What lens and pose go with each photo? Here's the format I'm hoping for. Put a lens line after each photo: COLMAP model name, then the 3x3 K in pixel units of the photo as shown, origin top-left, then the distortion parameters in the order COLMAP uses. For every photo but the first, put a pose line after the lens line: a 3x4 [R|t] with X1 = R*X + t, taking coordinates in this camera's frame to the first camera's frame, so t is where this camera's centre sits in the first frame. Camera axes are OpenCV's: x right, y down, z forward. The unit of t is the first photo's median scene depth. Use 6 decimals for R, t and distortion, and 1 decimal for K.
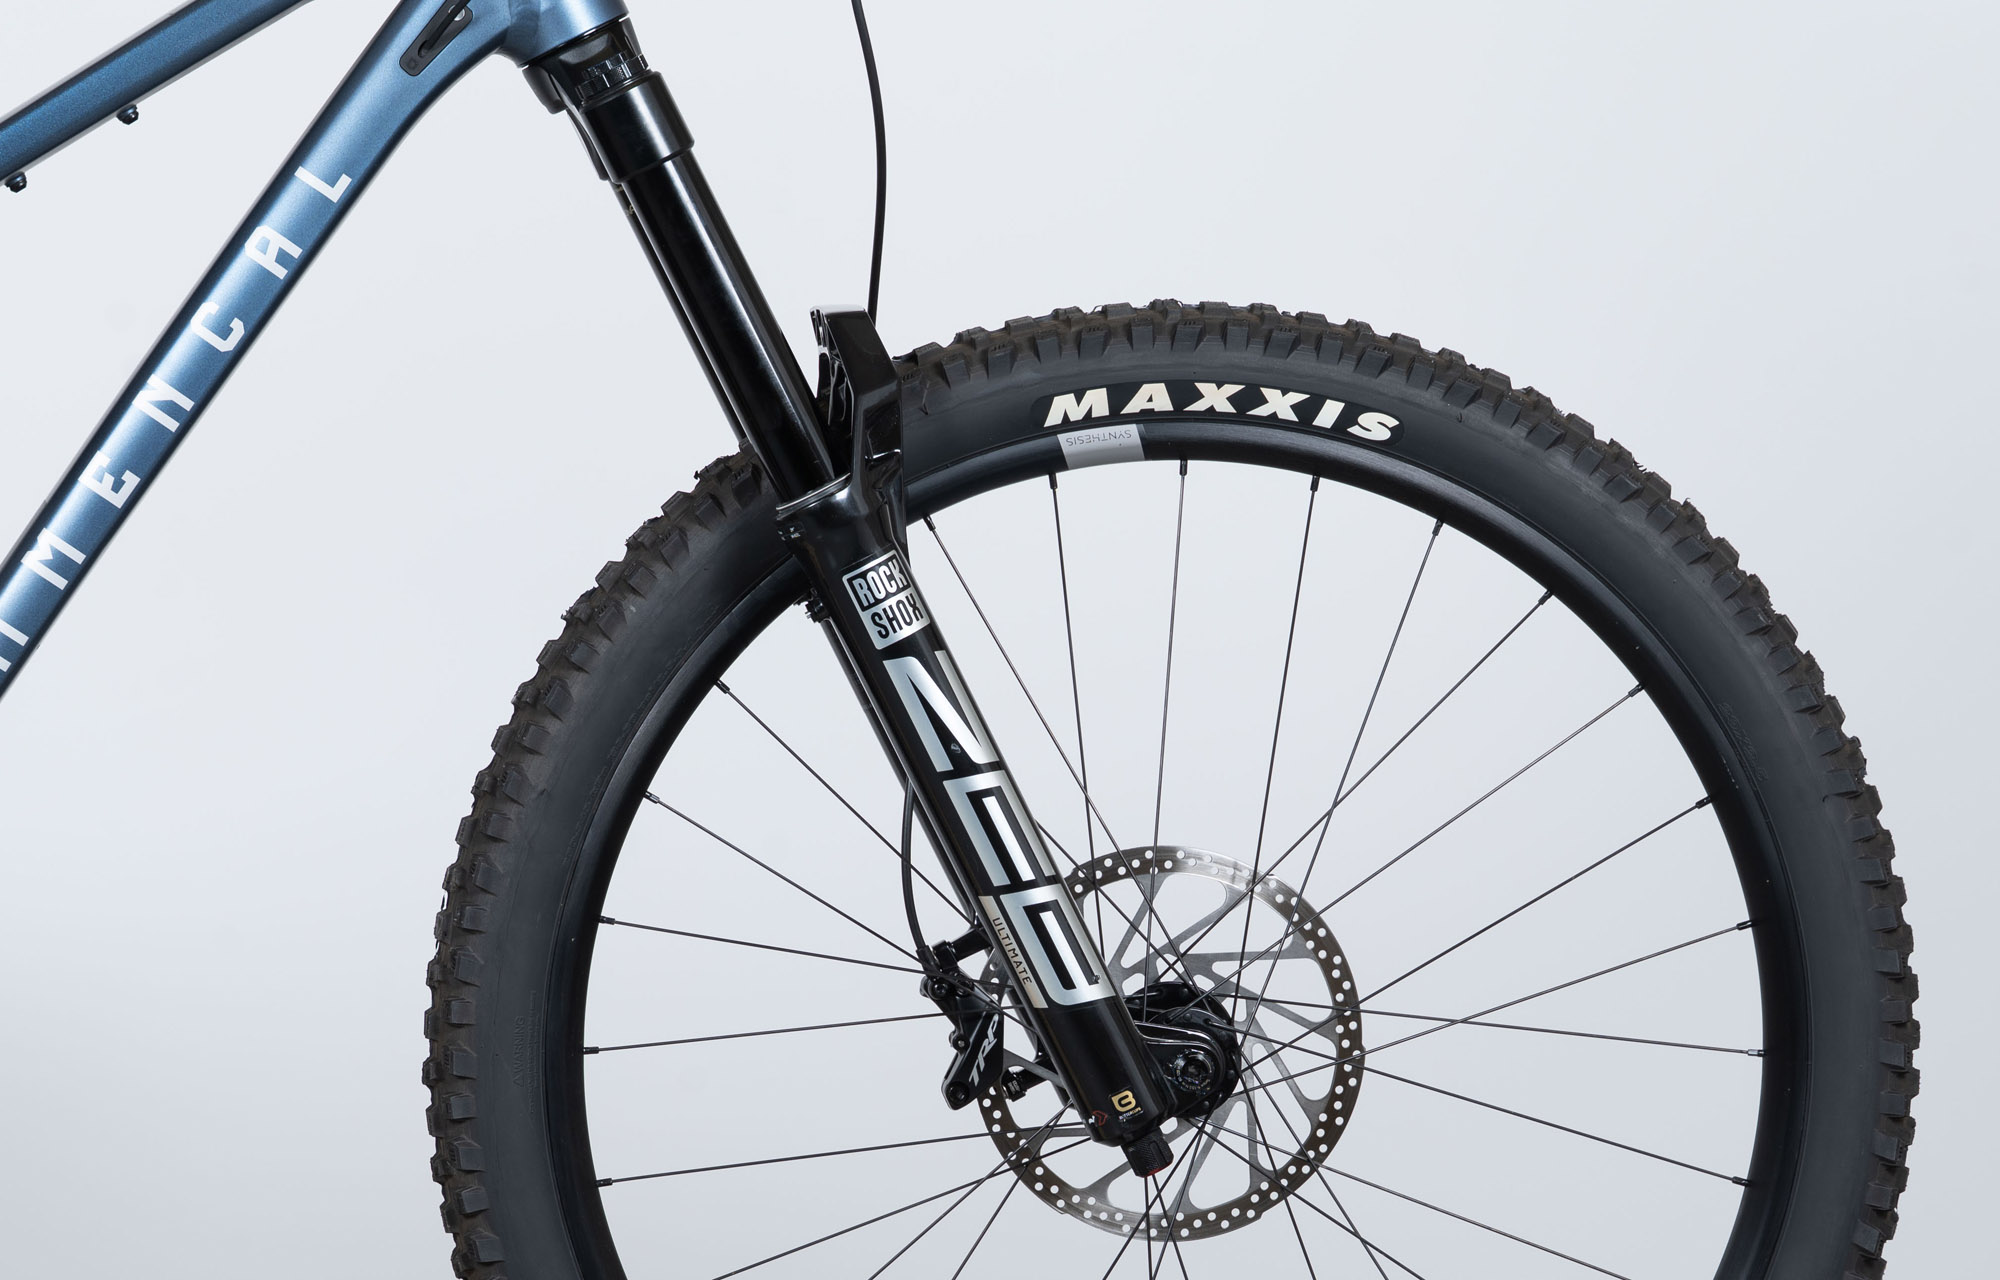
lens RADIAL K [[9261.5, 0, 1000.0], [0, 9261.5, 640.0], [0, 0, 1]] dist [-0.142095, 3.996352]
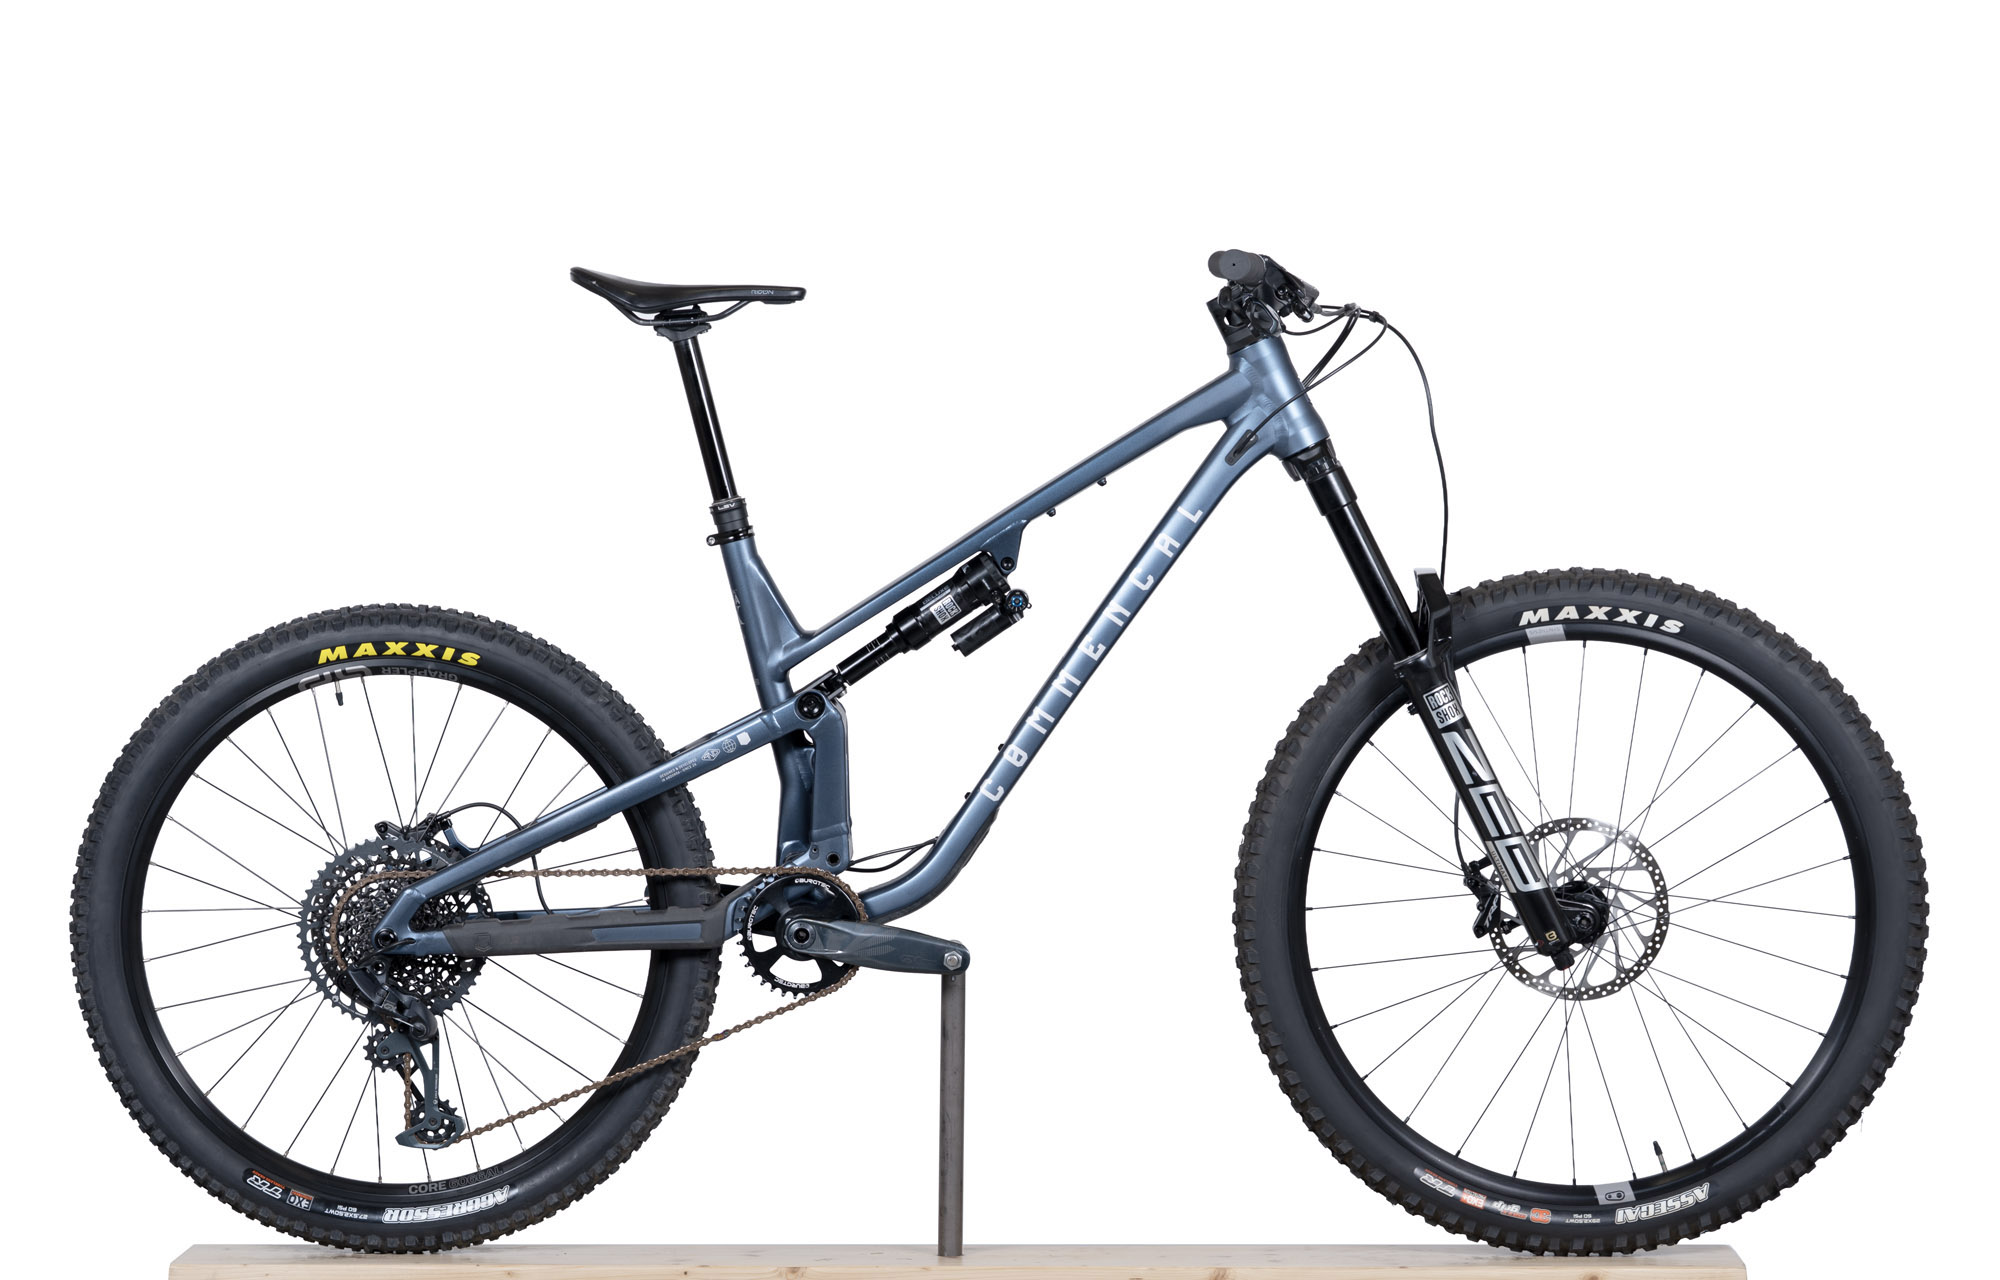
lens RADIAL K [[9261.5, 0, 1000.0], [0, 9261.5, 640.0], [0, 0, 1]] dist [-0.142095, 3.996352]
pose [[0.994614, 0.010336, -0.103129, 0.107662], [-0.008668, 0.999825, 0.016606, -0.054619], [0.103283, -0.015623, 0.994529, -1.176569]]
